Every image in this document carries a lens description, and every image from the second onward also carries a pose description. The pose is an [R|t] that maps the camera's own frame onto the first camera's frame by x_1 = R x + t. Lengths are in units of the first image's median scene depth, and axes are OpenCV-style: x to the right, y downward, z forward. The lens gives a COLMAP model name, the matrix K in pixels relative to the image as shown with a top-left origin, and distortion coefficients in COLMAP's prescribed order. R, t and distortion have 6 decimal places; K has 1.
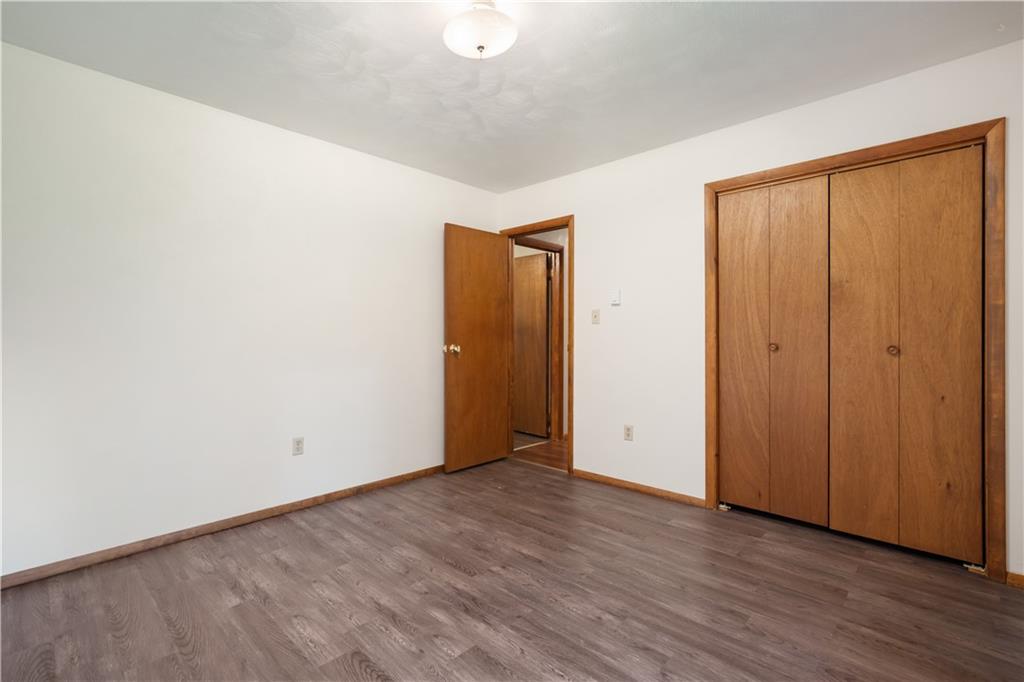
lens RADIAL K [[474.6, 0, 506.1], [0, 474.6, 329.7], [0, 0, 1]] dist [0.000857, 0.001060]
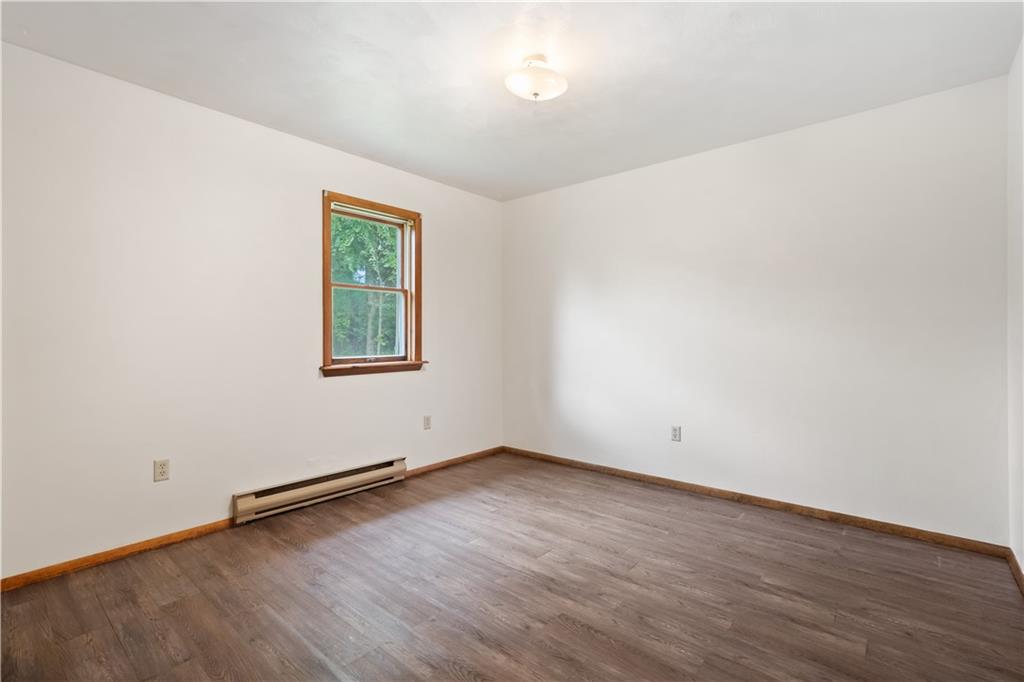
lens RADIAL K [[474.6, 0, 506.1], [0, 474.6, 329.7], [0, 0, 1]] dist [0.000857, 0.001060]
pose [[-0.998552, 0.000981, -0.053788, 0.083438], [0.002209, 0.999738, -0.022771, 0.023016], [0.053752, -0.022857, -0.998293, 2.061891]]
